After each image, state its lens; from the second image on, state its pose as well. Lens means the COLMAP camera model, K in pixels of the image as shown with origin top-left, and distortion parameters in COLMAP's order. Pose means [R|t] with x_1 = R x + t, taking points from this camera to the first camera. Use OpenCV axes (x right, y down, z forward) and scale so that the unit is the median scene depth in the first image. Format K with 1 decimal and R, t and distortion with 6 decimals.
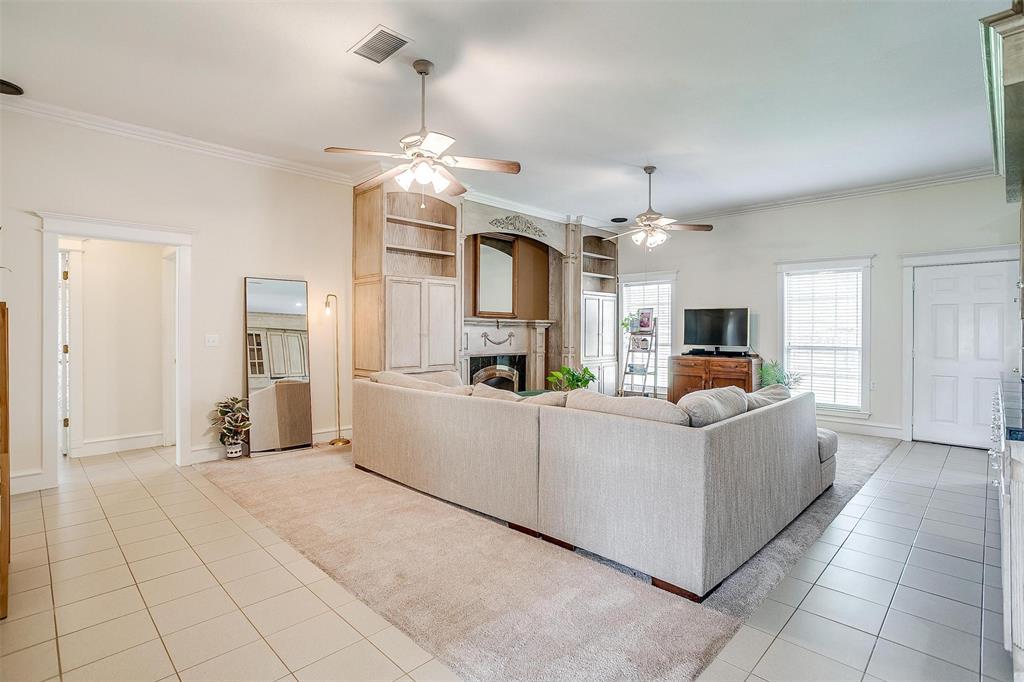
lens RADIAL K [[500.3, 0, 510.4], [0, 500.3, 338.6], [0, 0, 1]] dist [-0.029691, 0.000480]
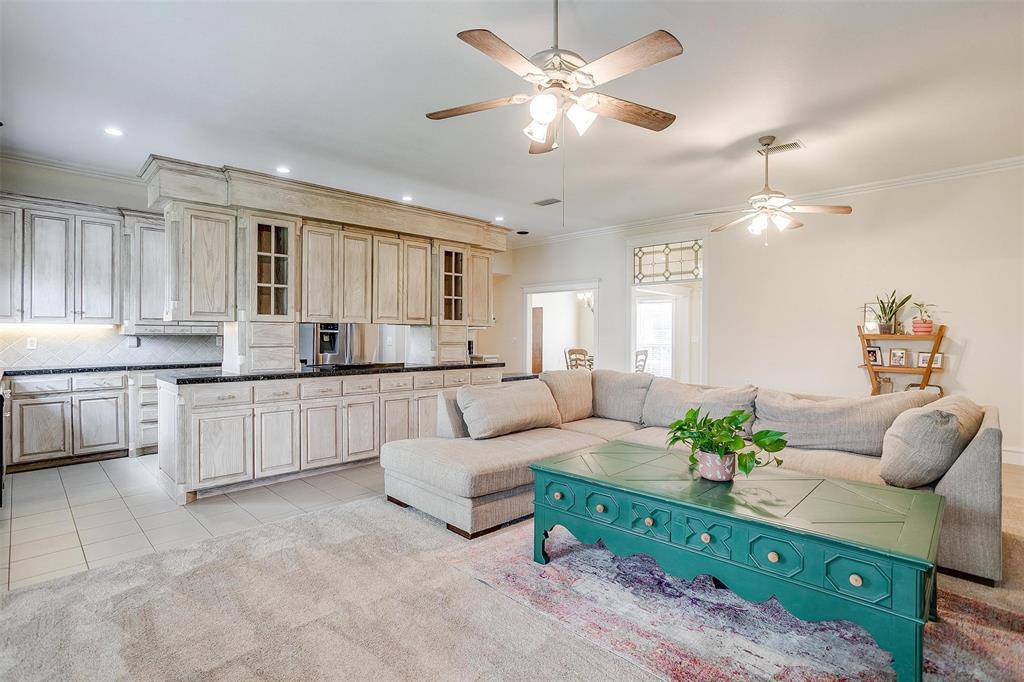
lens RADIAL K [[501.3, 0, 512.0], [0, 501.3, 341.0], [0, 0, 1]] dist [0.001148, 0.000935]
pose [[-0.999970, -0.005843, 0.005062, 0.224763], [-0.005697, 0.999582, 0.028335, -0.014982], [-0.005225, 0.028305, -0.999586, 1.053317]]
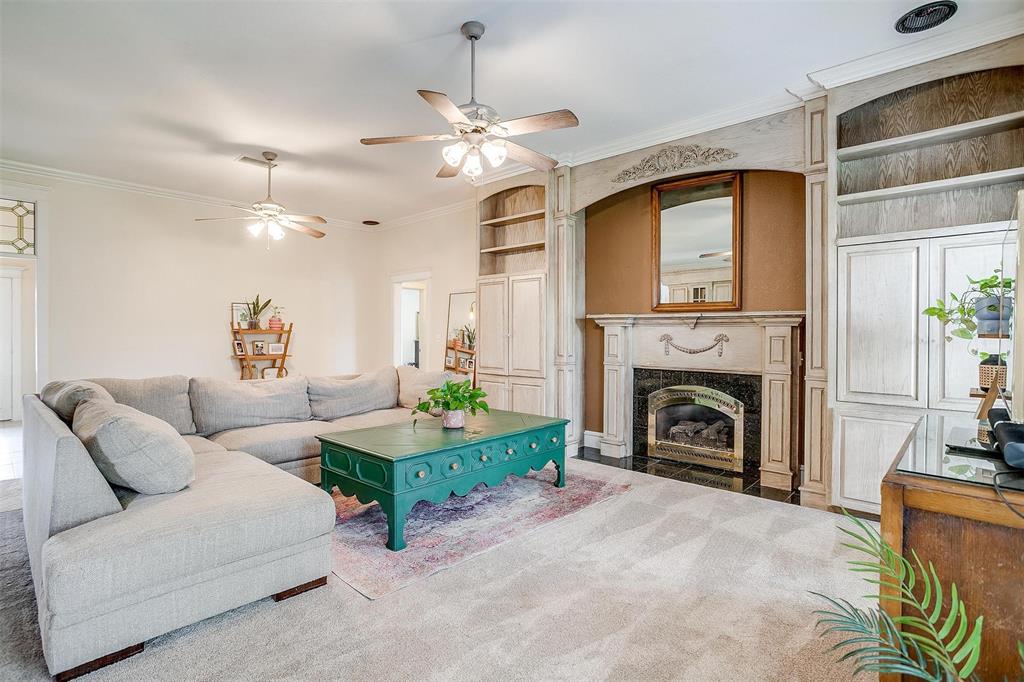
lens RADIAL K [[500.3, 0, 510.4], [0, 500.3, 338.6], [0, 0, 1]] dist [-0.029691, 0.000480]
pose [[0.031885, 0.009554, -0.999446, 0.598426], [-0.019933, 0.999762, 0.008921, -0.008145], [0.999293, 0.019638, 0.032068, 0.748717]]
